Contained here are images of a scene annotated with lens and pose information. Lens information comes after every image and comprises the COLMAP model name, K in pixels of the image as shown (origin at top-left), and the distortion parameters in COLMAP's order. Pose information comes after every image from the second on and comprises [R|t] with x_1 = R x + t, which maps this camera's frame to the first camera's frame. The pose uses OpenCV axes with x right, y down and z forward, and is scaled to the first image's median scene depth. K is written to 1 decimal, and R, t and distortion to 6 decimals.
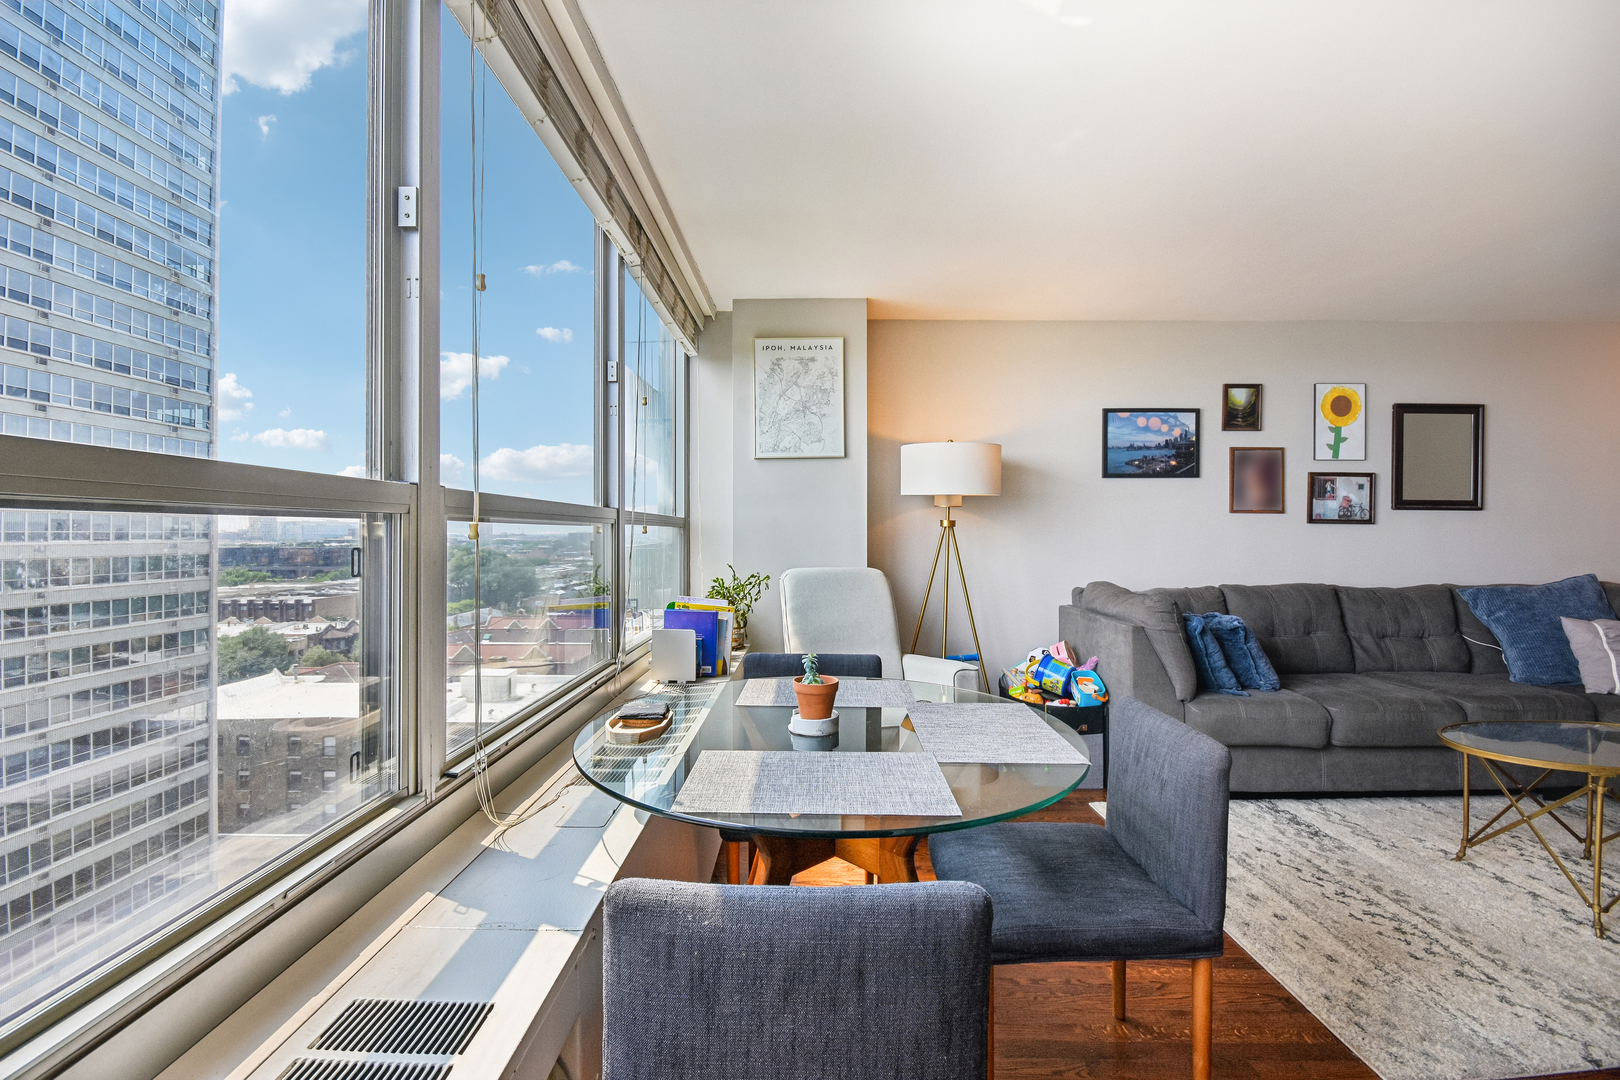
lens RADIAL K [[719.6, 0, 817.0], [0, 719.6, 532.4], [0, 0, 1]] dist [0.026810, -0.020963]
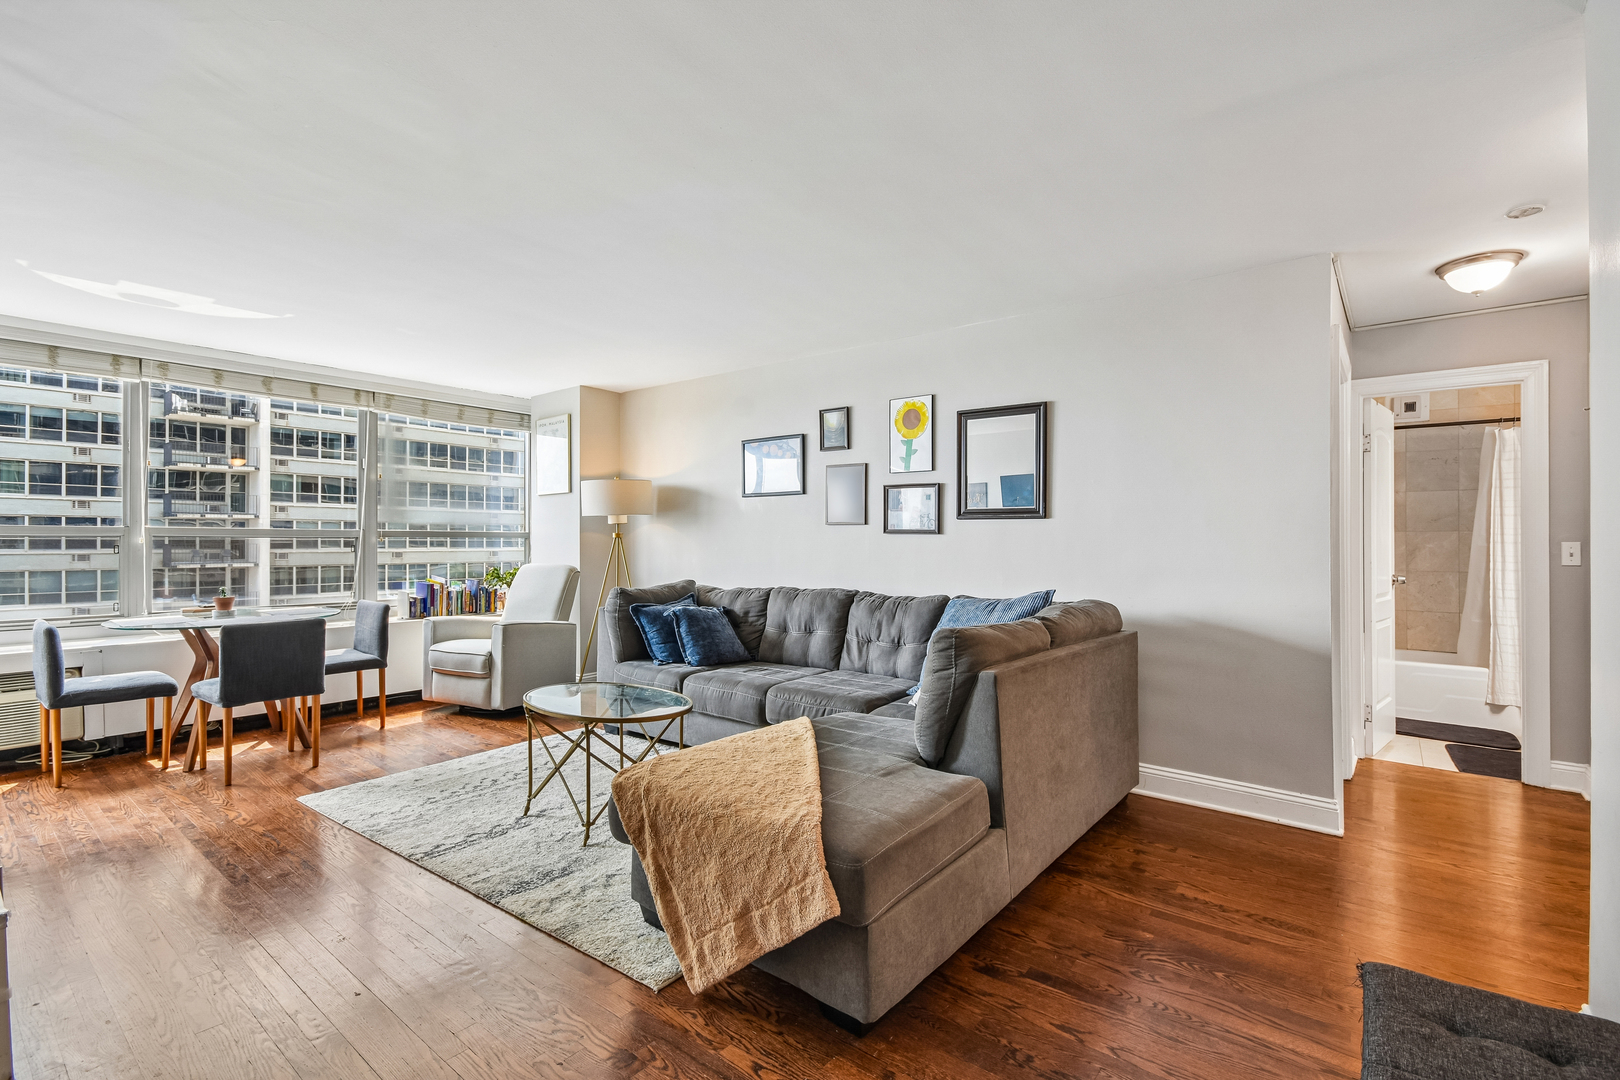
lens RADIAL K [[741.4, 0, 800.9], [0, 741.4, 538.7], [0, 0, 1]] dist [0.001612, 0.001113]
pose [[0.771001, -0.000537, -0.636834, 1.605362], [-0.005344, 0.999959, -0.007313, 0.003855], [0.636811, 0.009042, 0.770967, 0.118646]]
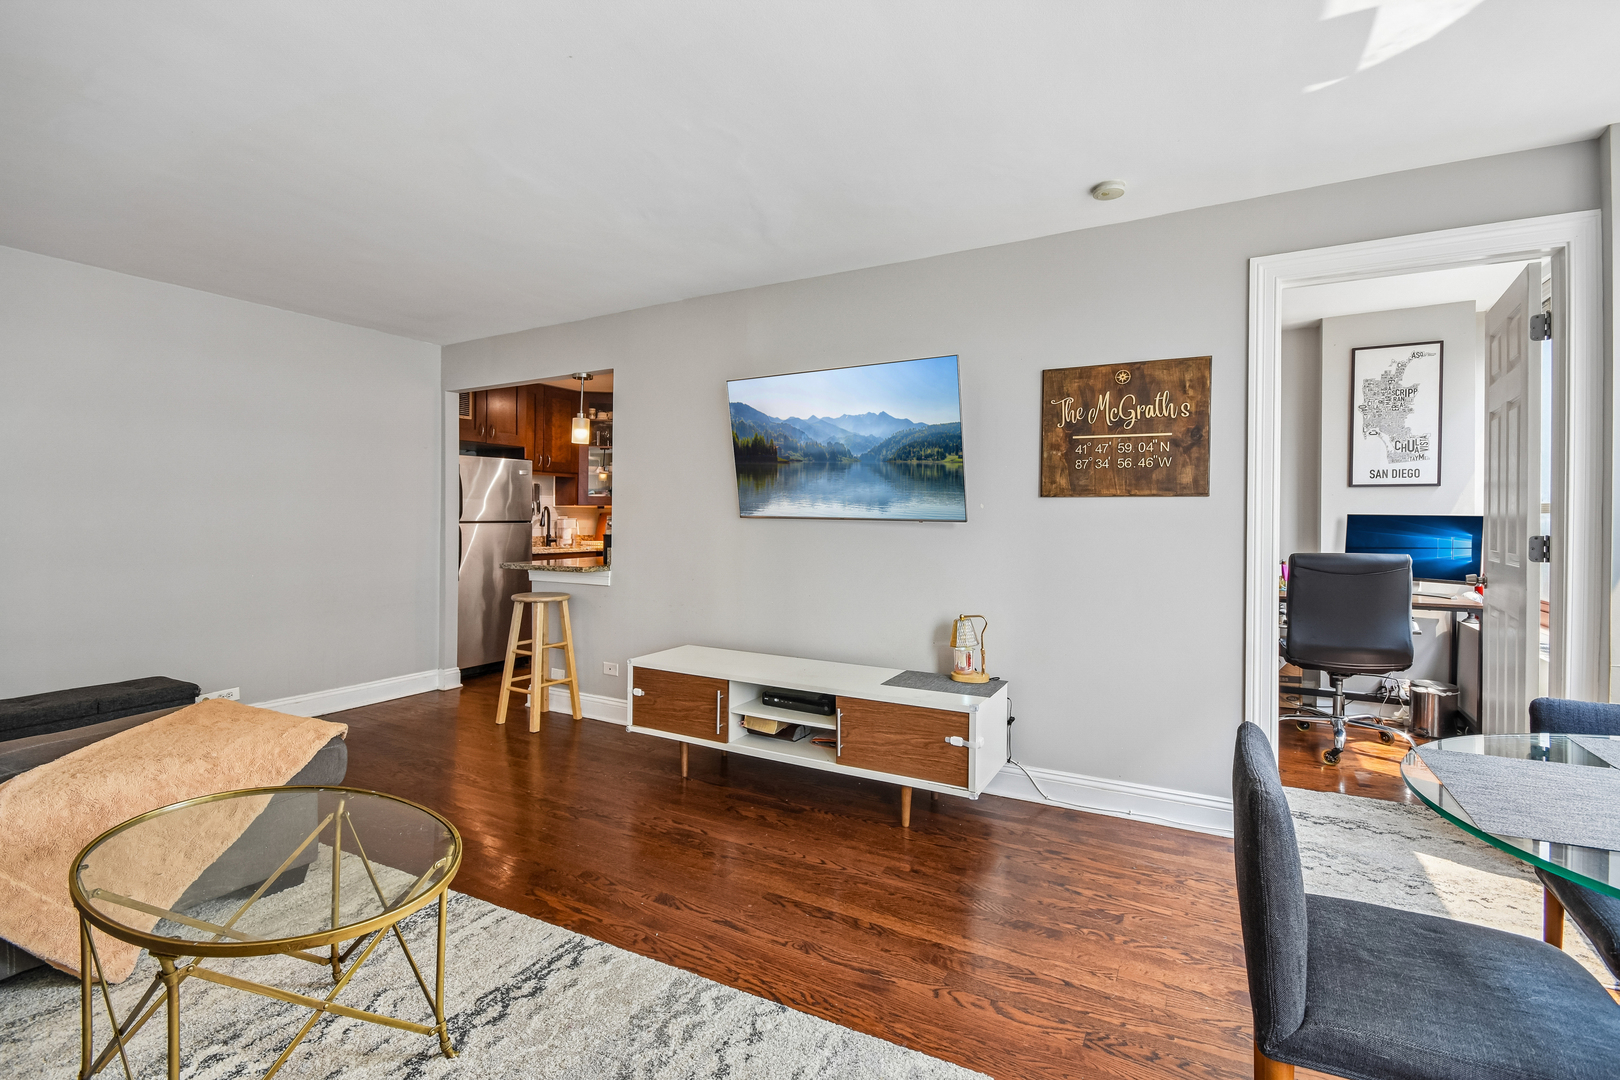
lens RADIAL K [[713.6, 0, 819.1], [0, 713.6, 519.9], [0, 0, 1]] dist [-0.000644, -0.008995]
pose [[-0.877822, -0.002524, 0.478980, 0.258938], [-0.002070, 0.999997, 0.001476, 0.002105], [-0.478982, 0.000304, -0.877825, 0.942174]]
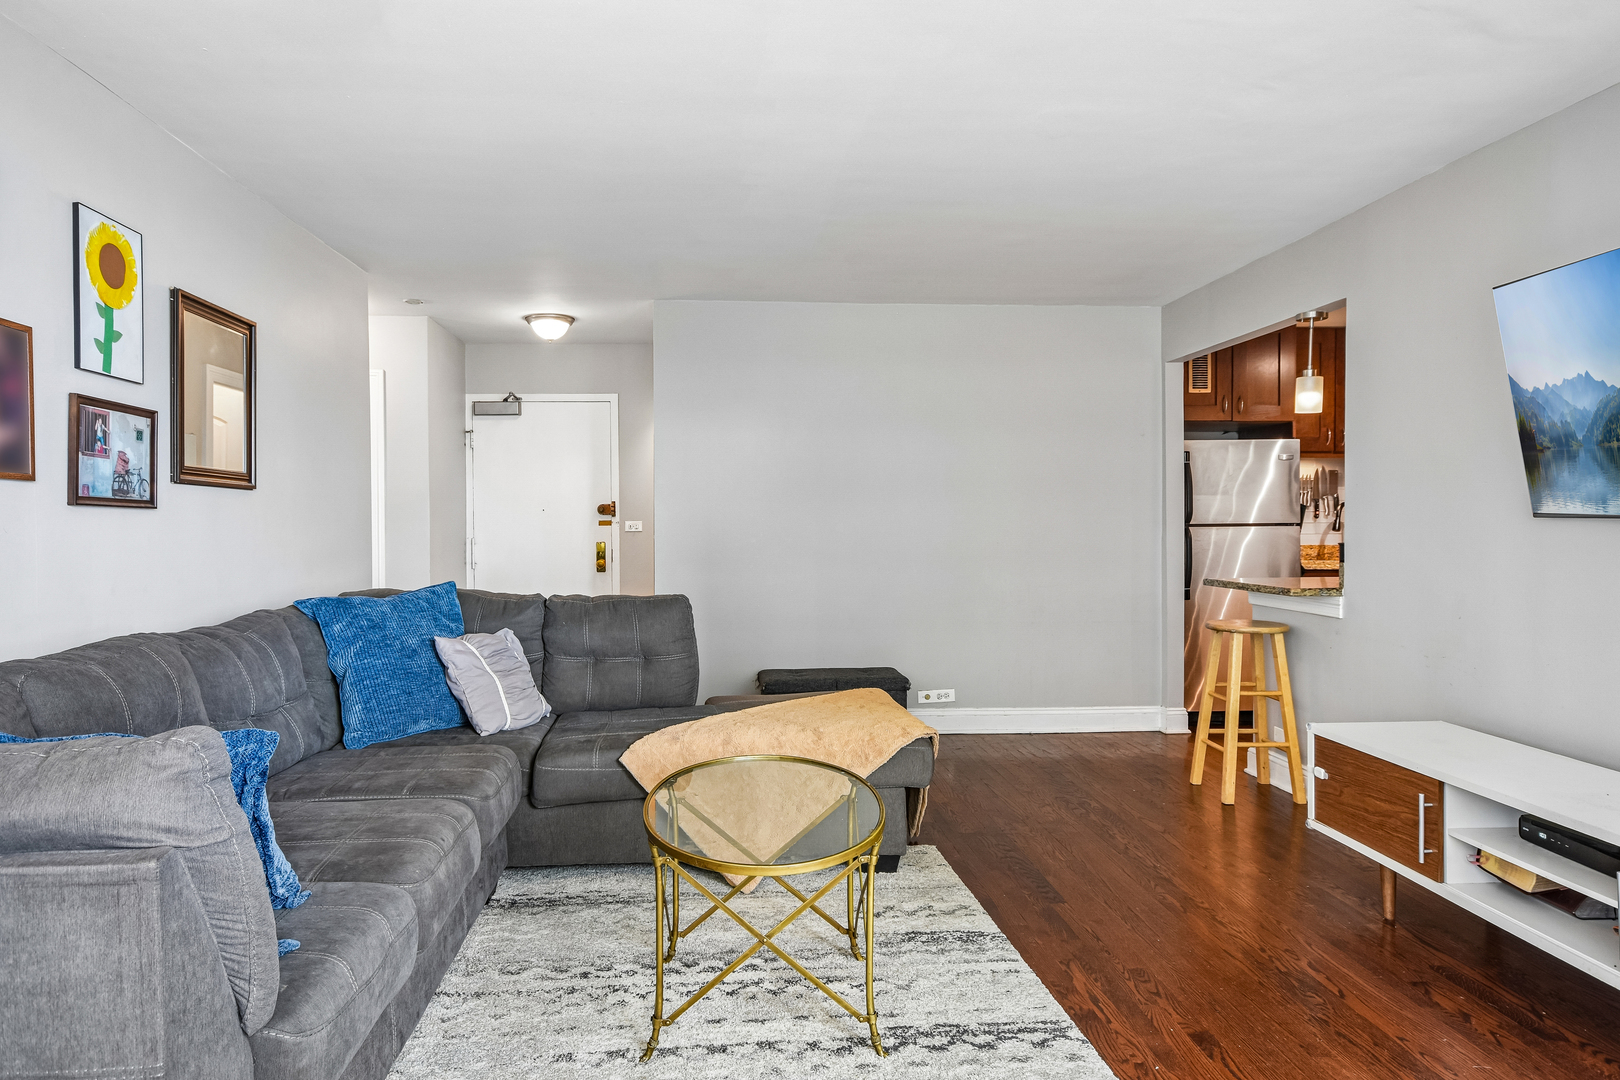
lens RADIAL K [[973.4, 0, 778.2], [0, 973.4, 534.6], [0, 0, 1]] dist [0.002044, 0.001381]
pose [[-0.056629, -0.013004, 0.998311, 0.049124], [0.006127, 0.999892, 0.013372, 0.000620], [-0.998377, 0.006874, -0.056543, 0.747162]]
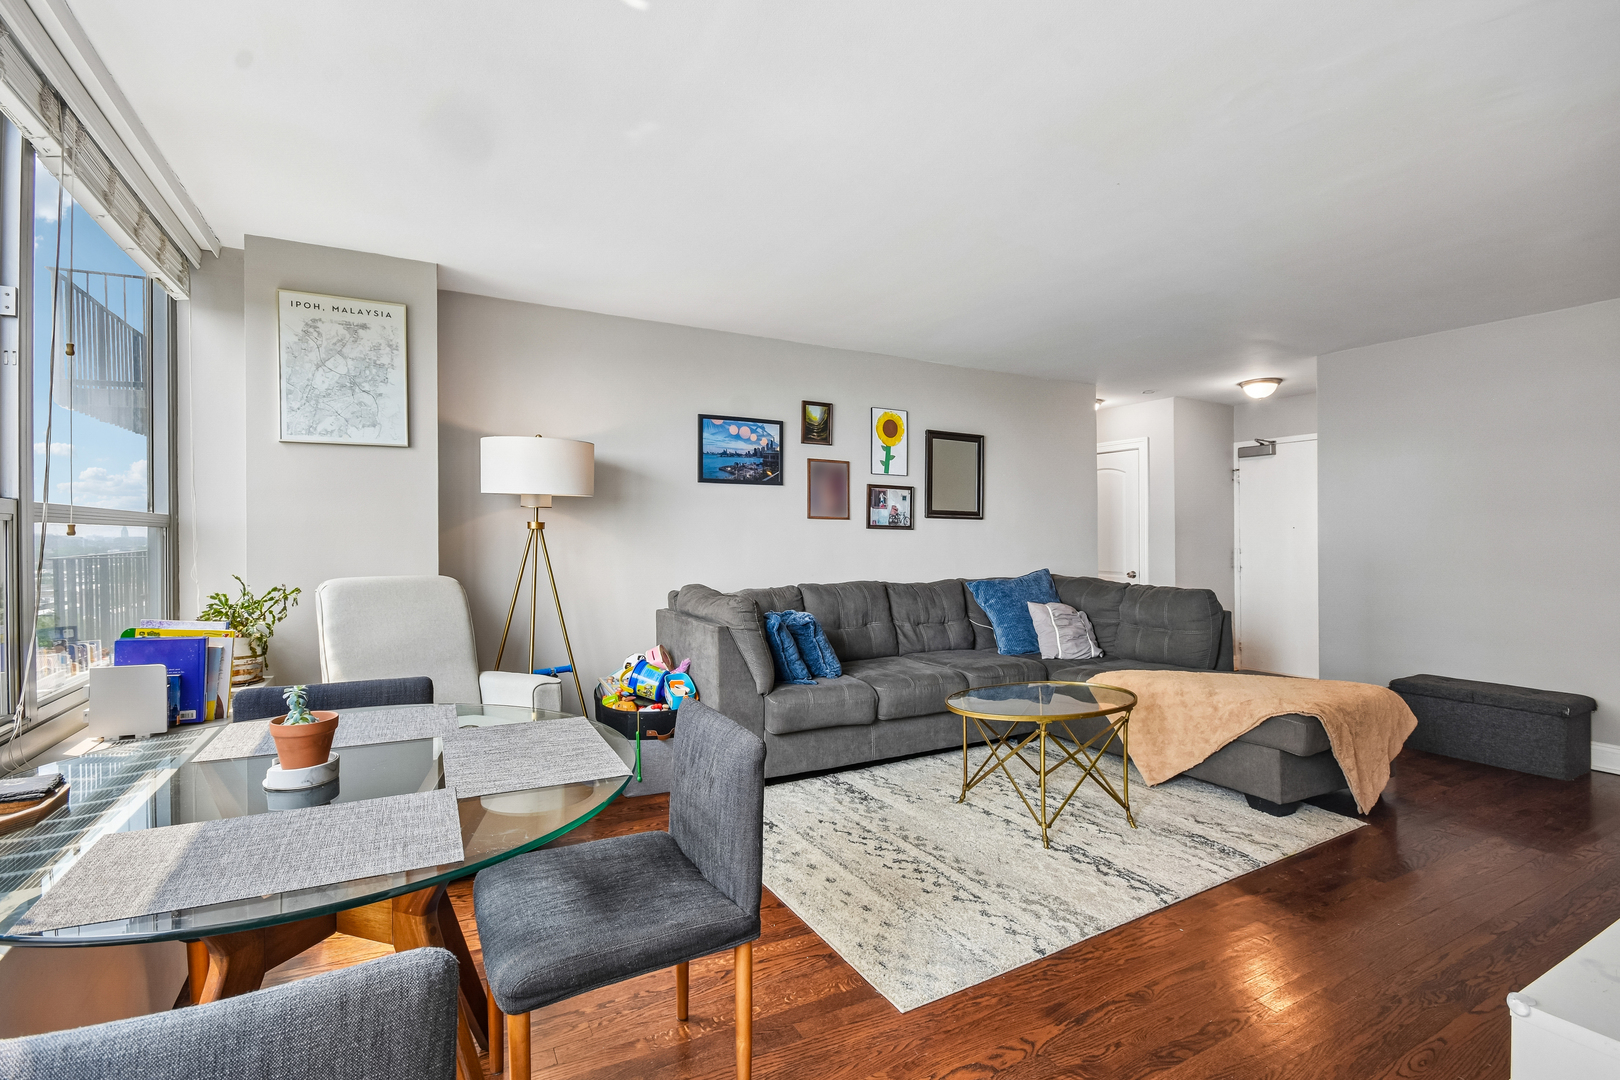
lens RADIAL K [[741.4, 0, 800.9], [0, 741.4, 538.7], [0, 0, 1]] dist [0.001612, 0.001113]
pose [[0.884129, 0.001253, 0.467241, 0.044034], [-0.002329, 0.999996, 0.001725, 0.002098], [-0.467237, -0.002613, 0.884128, 0.010244]]
